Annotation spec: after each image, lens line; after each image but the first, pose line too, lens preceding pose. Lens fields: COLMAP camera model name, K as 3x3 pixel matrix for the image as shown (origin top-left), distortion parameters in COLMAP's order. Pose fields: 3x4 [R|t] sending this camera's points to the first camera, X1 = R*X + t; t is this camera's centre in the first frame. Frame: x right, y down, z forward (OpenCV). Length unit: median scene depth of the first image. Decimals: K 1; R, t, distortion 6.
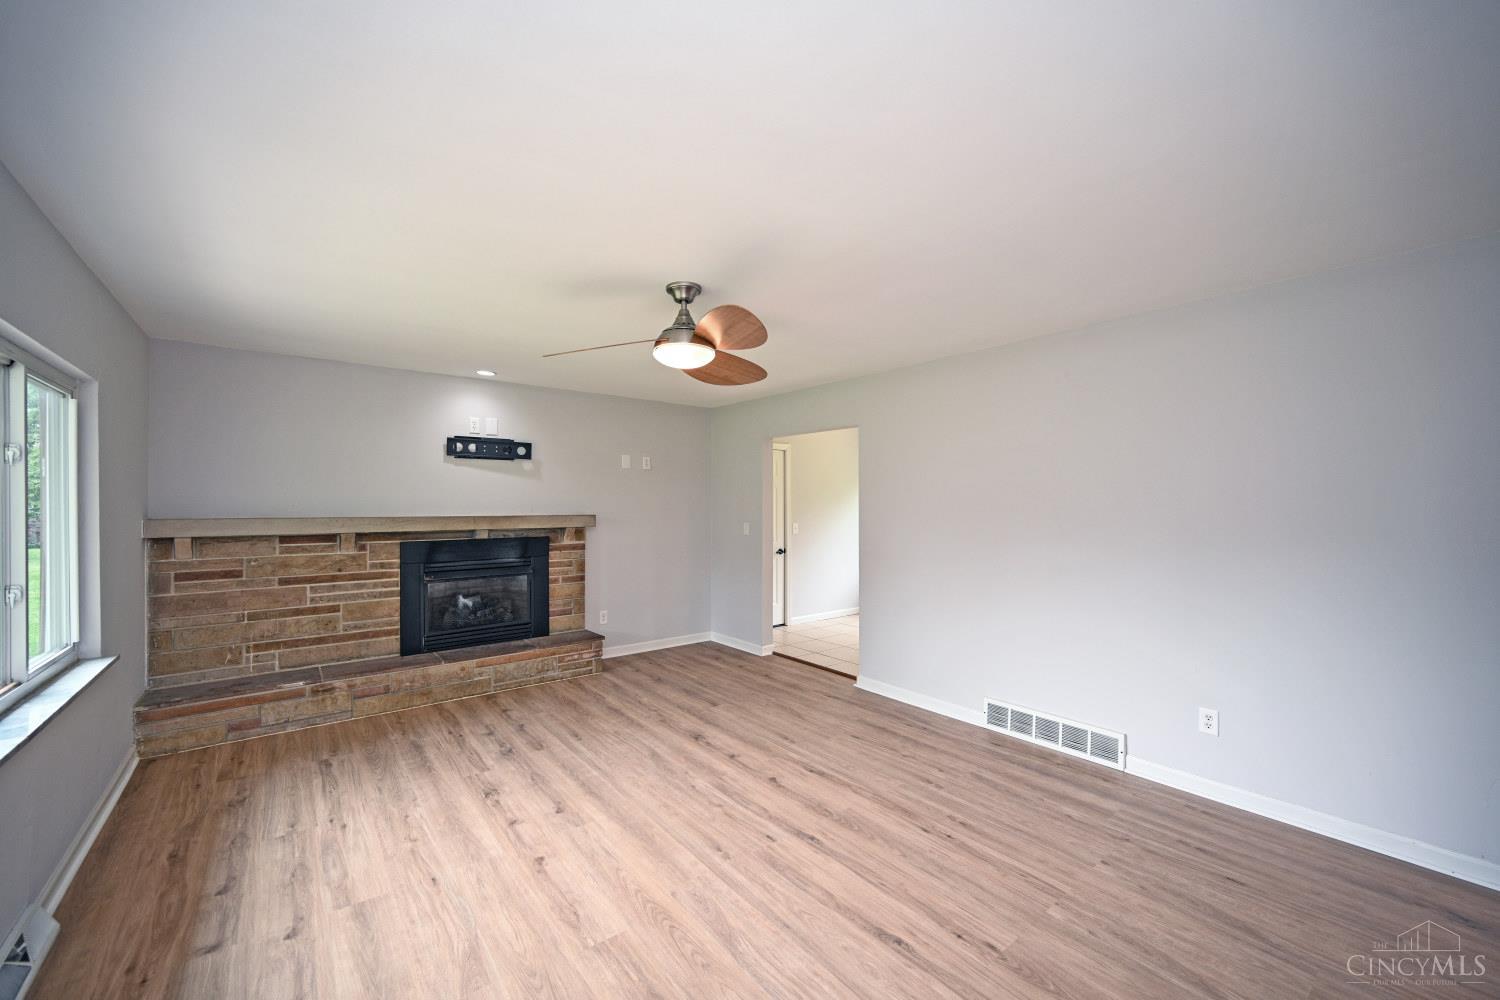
lens RADIAL K [[597.0, 0, 747.8], [0, 597.0, 504.8], [0, 0, 1]] dist [-0.000279, -0.000016]
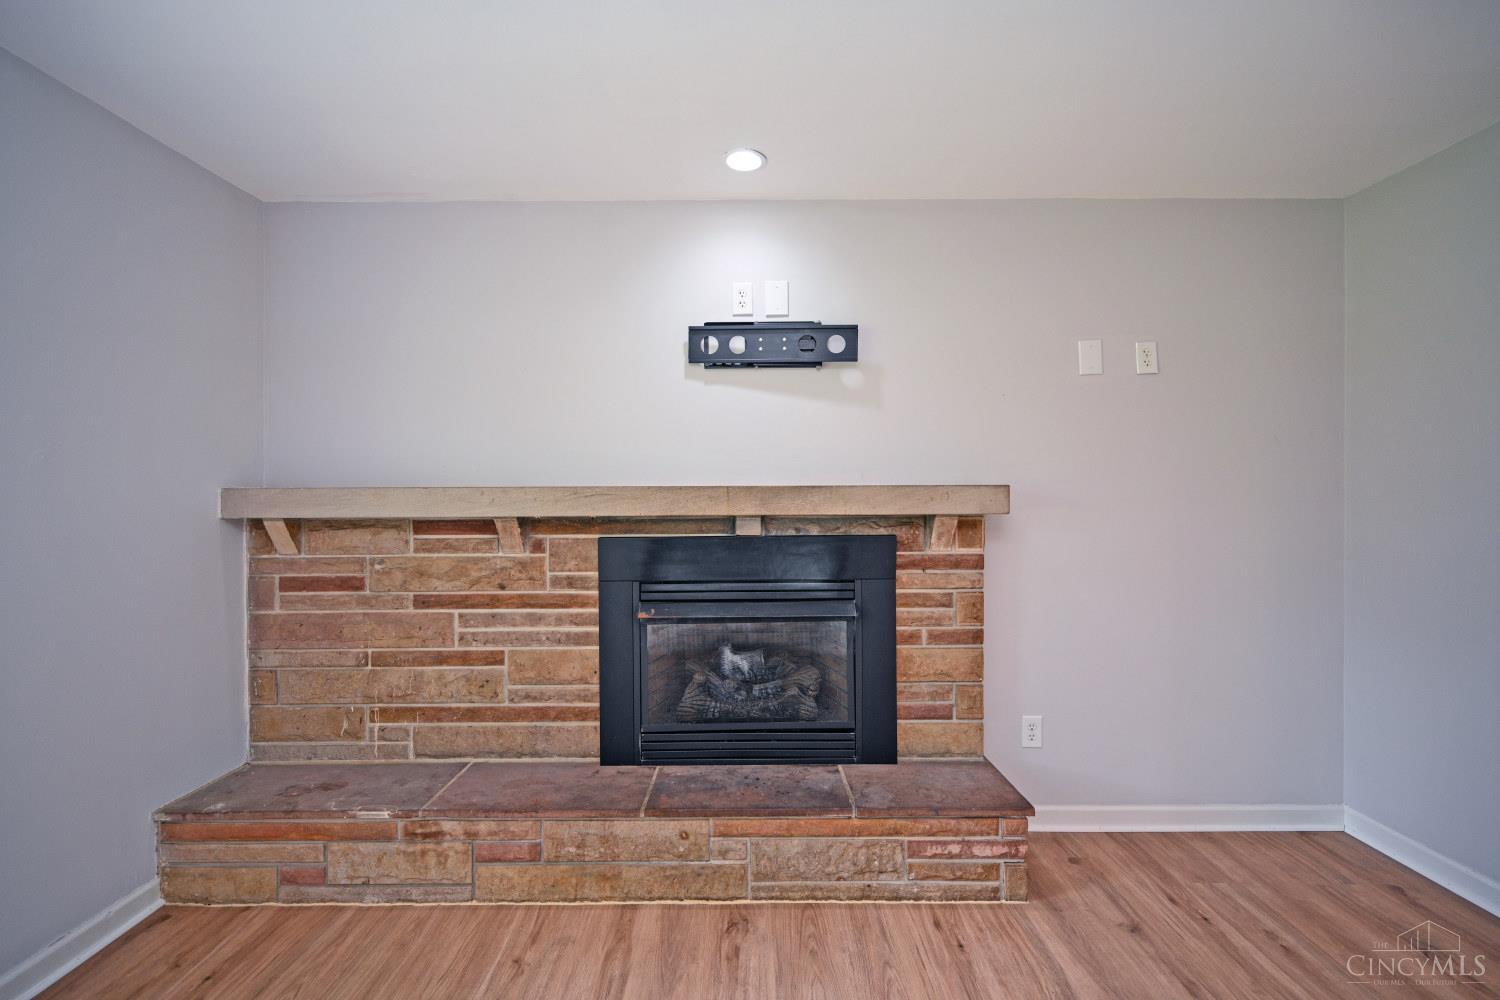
lens RADIAL K [[629.6, 0, 747.5], [0, 629.6, 501.2], [0, 0, 1]] dist [-0.003084, -0.000506]
pose [[0.786969, -0.000851, -0.616992, -0.157906], [0.003964, 0.999985, 0.003676, 0.030550], [0.616980, -0.005338, 0.786961, 0.665206]]
